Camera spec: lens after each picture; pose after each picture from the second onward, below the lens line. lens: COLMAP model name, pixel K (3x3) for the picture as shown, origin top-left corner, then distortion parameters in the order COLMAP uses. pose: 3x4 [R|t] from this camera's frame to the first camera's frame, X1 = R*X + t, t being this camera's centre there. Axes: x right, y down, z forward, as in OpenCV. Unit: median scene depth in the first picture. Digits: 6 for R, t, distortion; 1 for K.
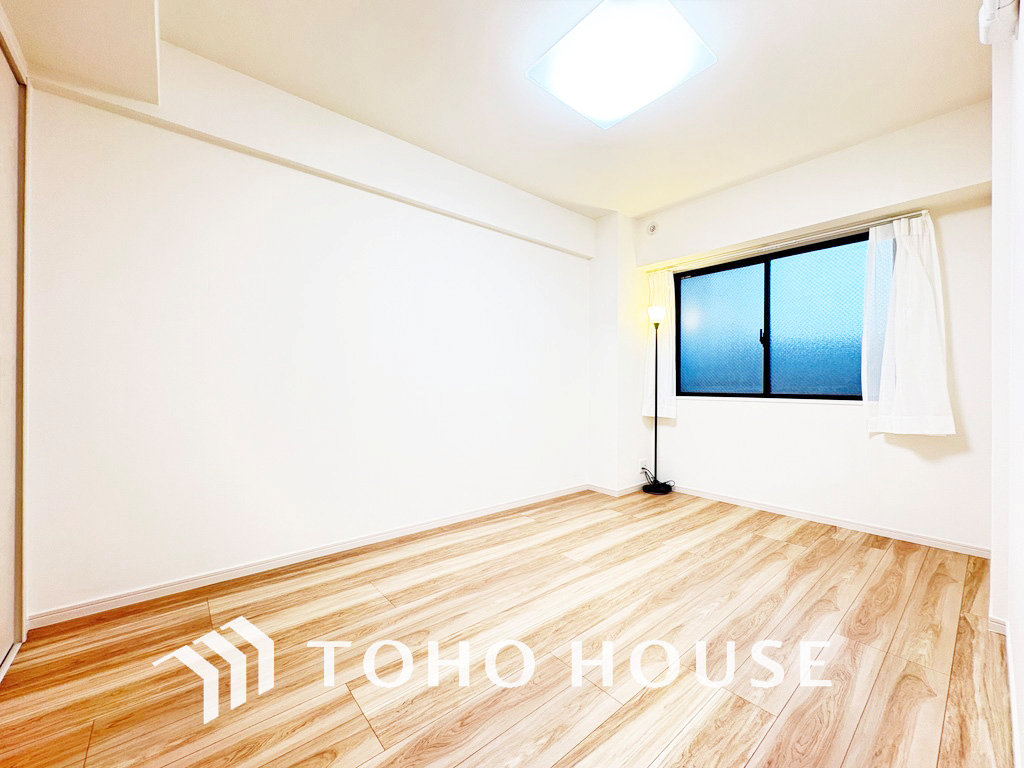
lens RADIAL K [[406.2, 0, 509.9], [0, 406.2, 384.0], [0, 0, 1]] dist [-0.001890, 0.000465]
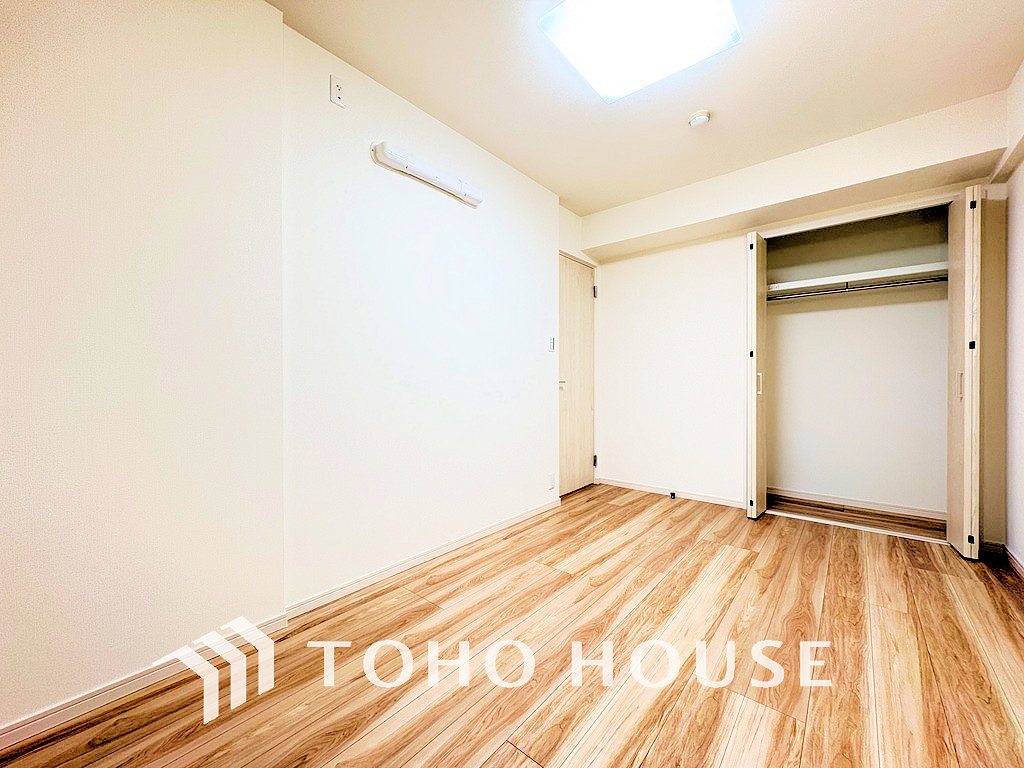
lens RADIAL K [[406.2, 0, 509.9], [0, 406.2, 384.0], [0, 0, 1]] dist [-0.001890, 0.000465]
pose [[-0.985878, -0.002417, -0.167445, 0.736012], [-0.003077, 0.999988, 0.003684, -0.007071], [0.167434, 0.004147, -0.985874, 1.926664]]
